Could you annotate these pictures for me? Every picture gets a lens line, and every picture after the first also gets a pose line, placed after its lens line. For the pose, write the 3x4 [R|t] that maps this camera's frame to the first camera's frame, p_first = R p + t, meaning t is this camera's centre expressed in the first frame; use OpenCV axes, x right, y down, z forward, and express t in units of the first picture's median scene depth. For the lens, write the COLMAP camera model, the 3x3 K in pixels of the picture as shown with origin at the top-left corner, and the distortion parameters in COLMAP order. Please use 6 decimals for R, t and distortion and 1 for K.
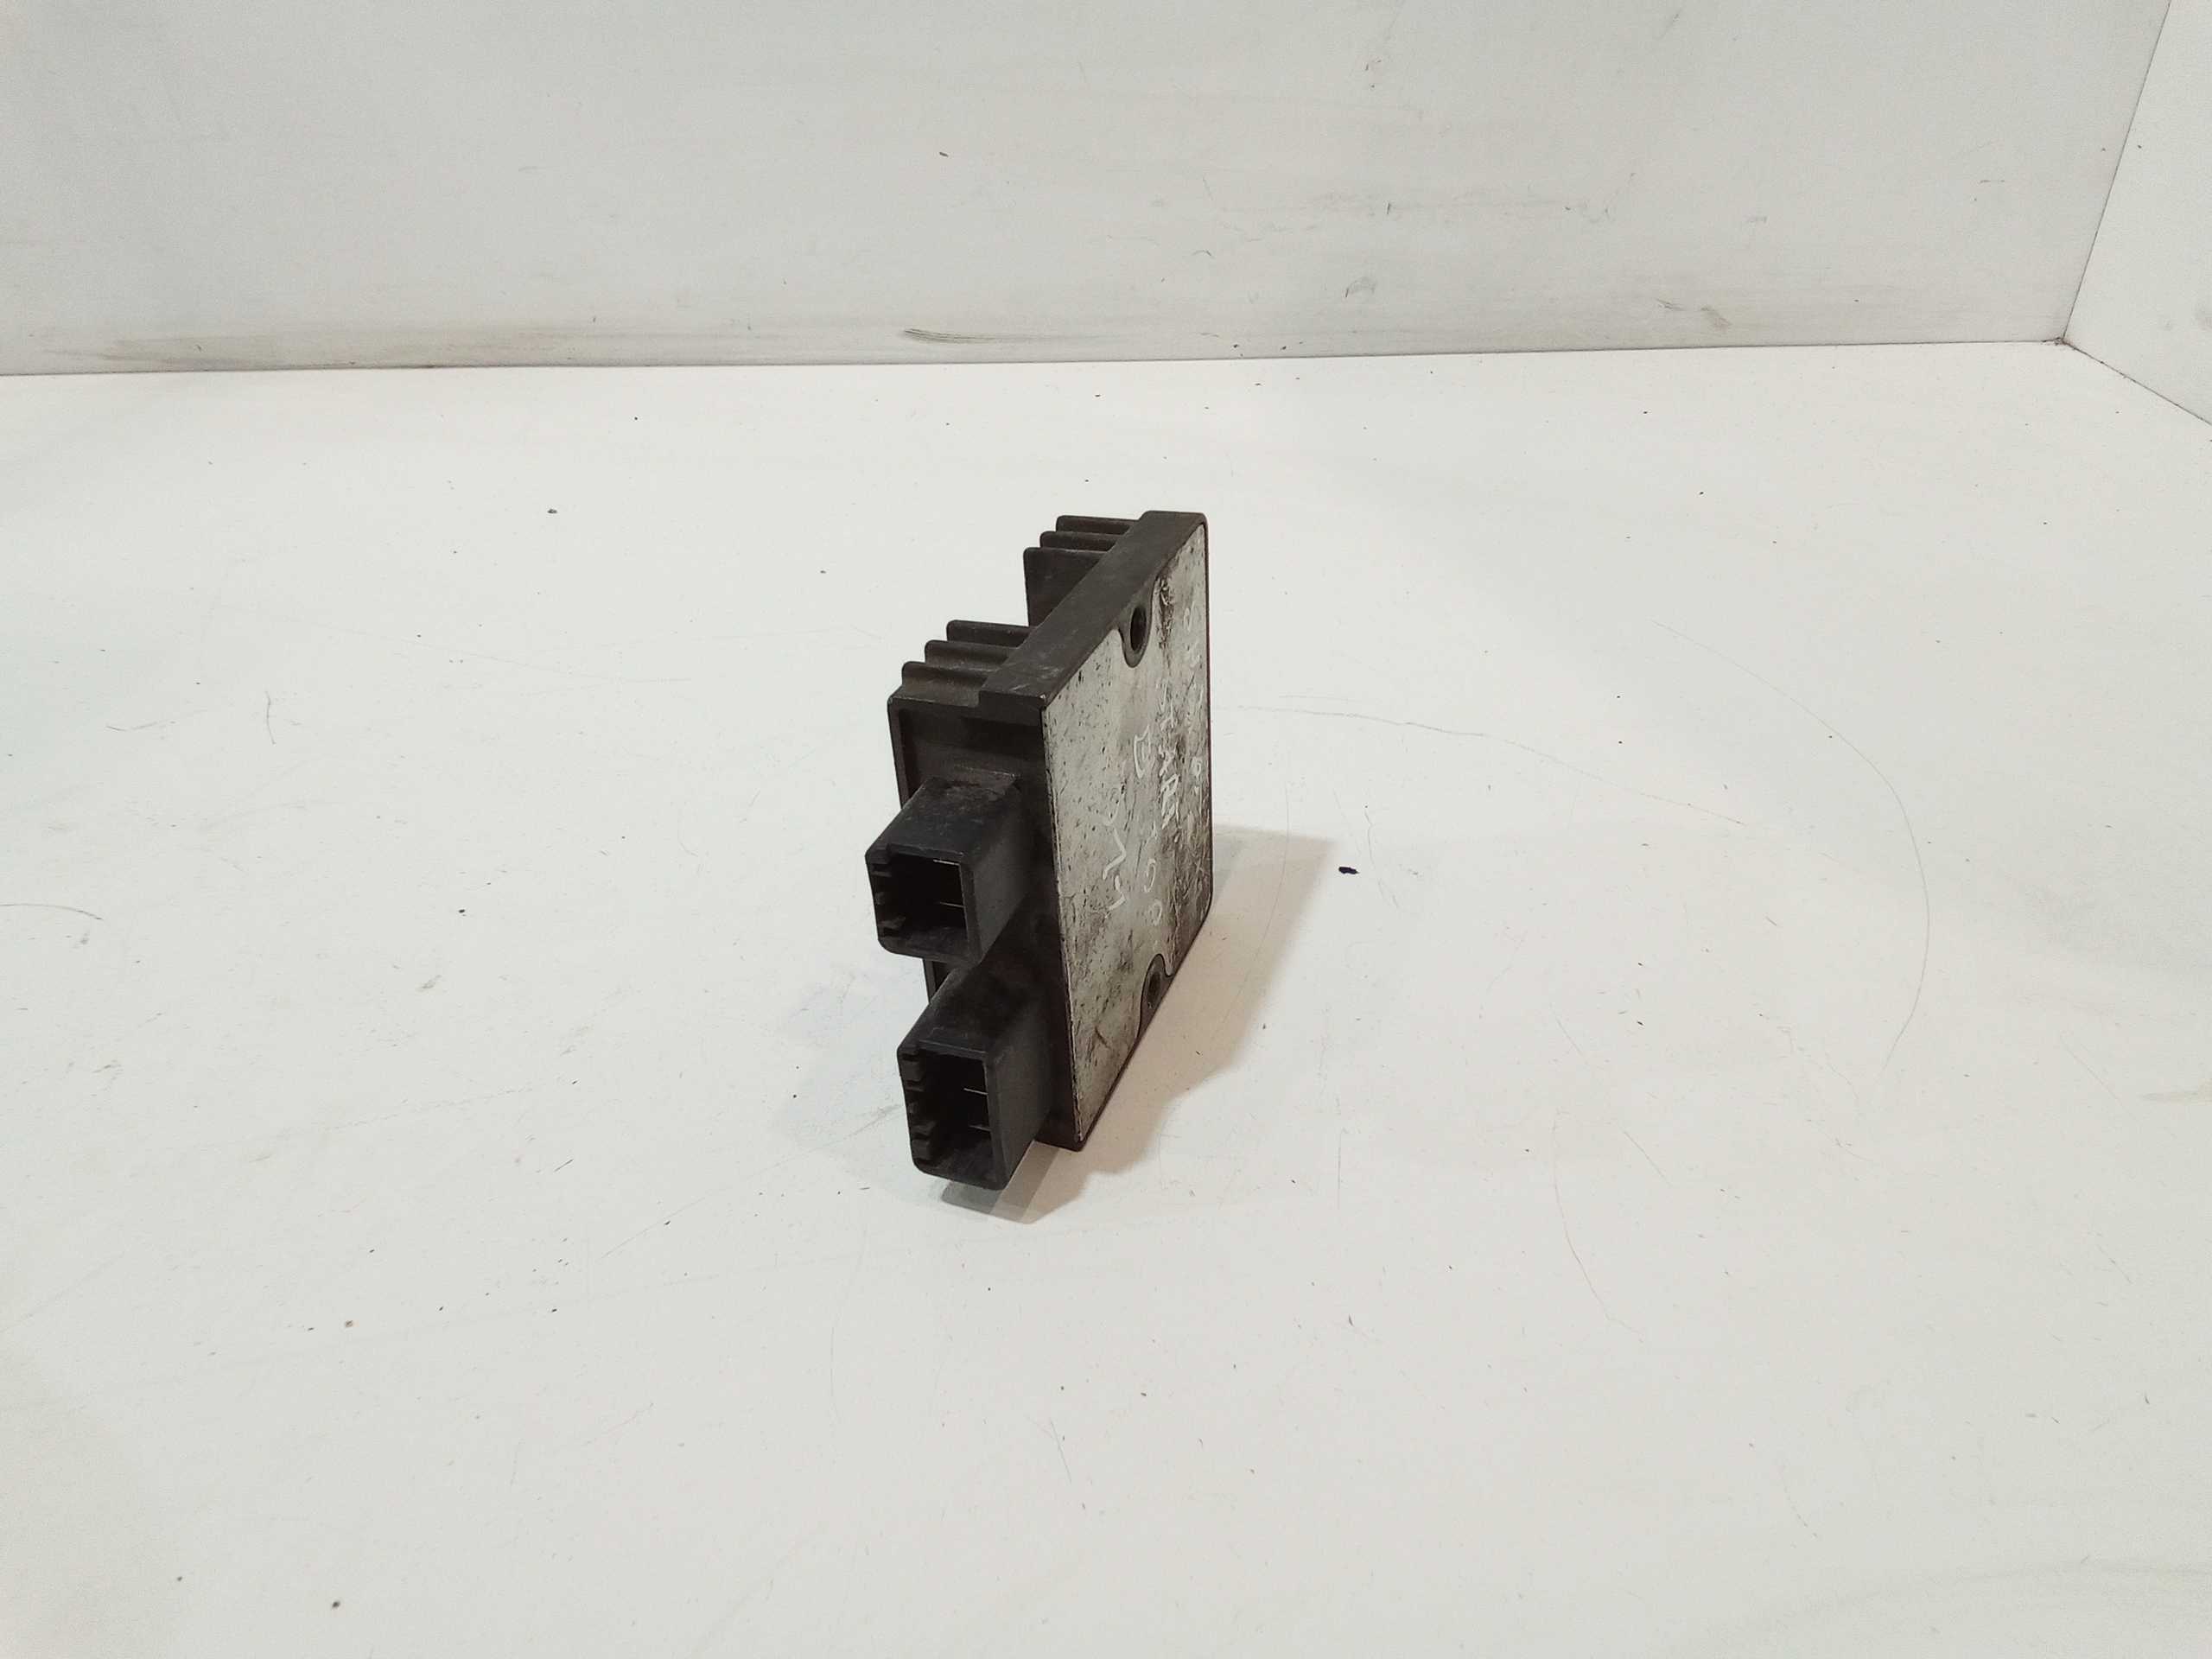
lens RADIAL K [[1614.0, 0, 1106.0], [0, 1614.0, 829.5], [0, 0, 1]] dist [0.088337, -0.133593]
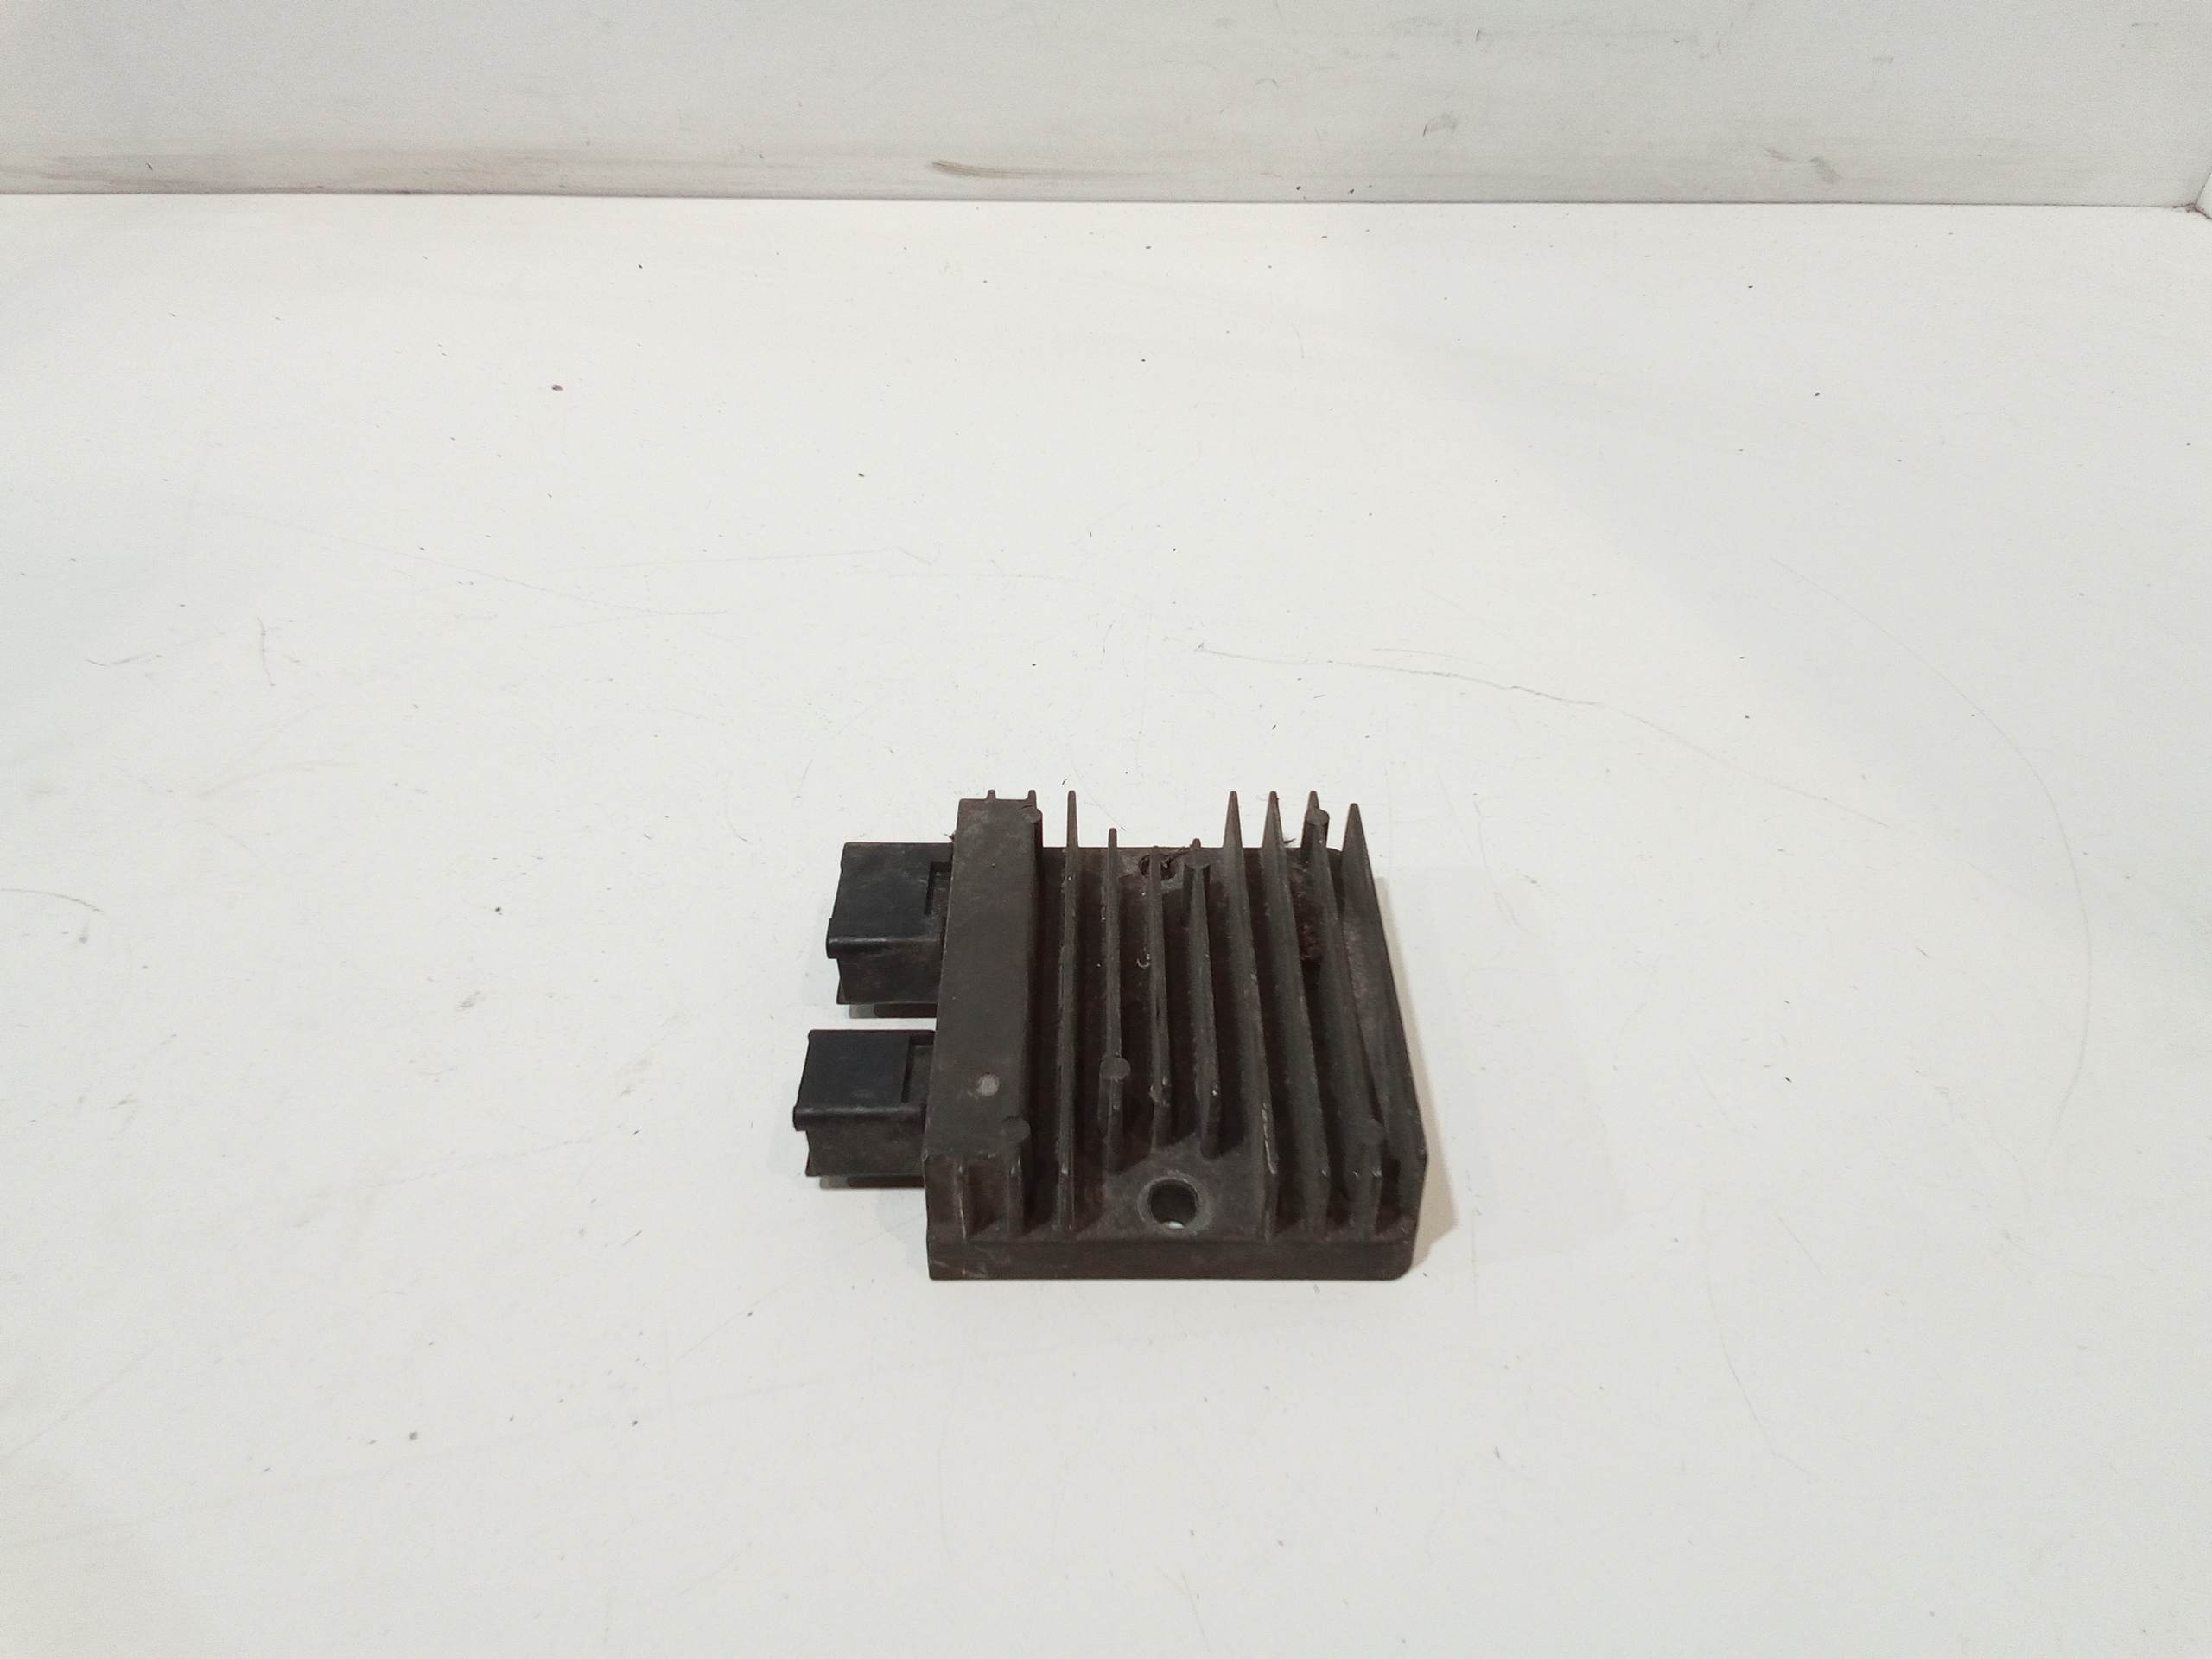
lens RADIAL K [[1610.7, 0, 1104.6], [0, 1610.7, 844.6], [0, 0, 1]] dist [0.069143, -0.094987]
pose [[0.999726, 0.017400, 0.015684, -0.036379], [-0.019508, 0.989067, 0.146173, -0.066504], [-0.012969, -0.146439, 0.989135, 0.052405]]
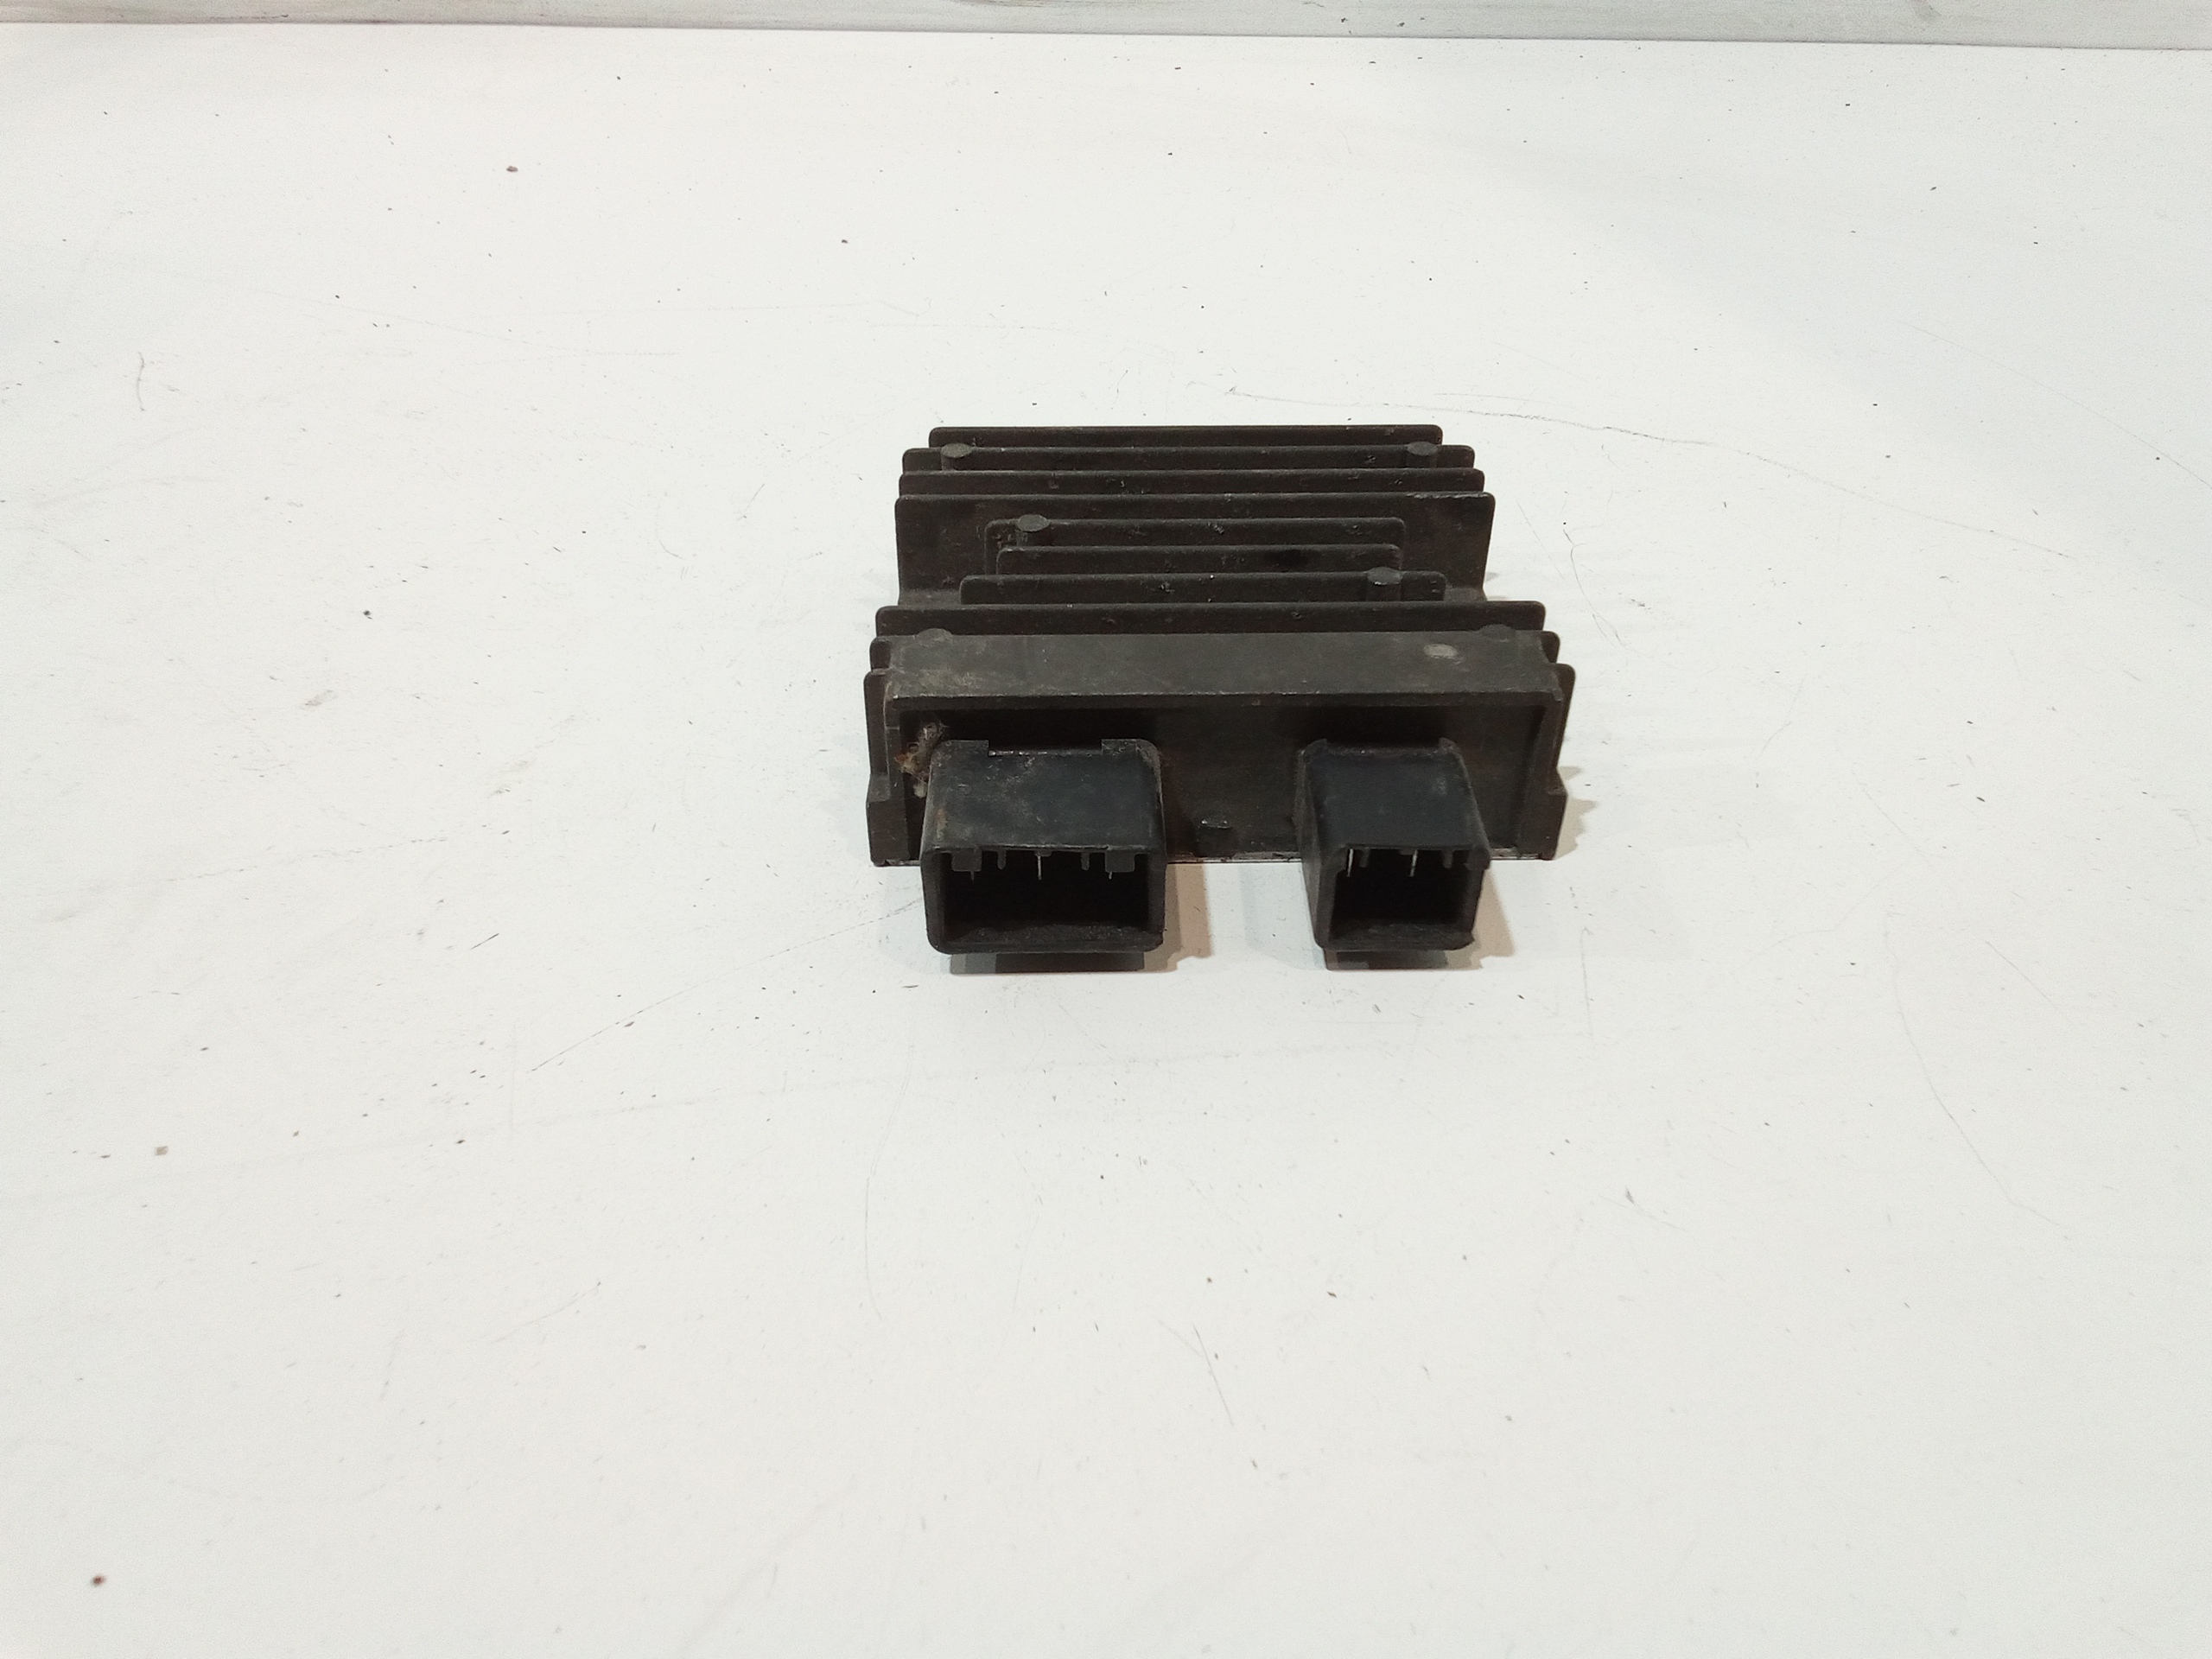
lens RADIAL K [[1610.7, 0, 1104.6], [0, 1610.7, 844.6], [0, 0, 1]] dist [0.069143, -0.094987]
pose [[0.999528, 0.030672, -0.001813, -0.027542], [-0.030305, 0.993851, 0.106494, 0.035043], [0.005068, -0.106389, 0.994312, 0.131647]]
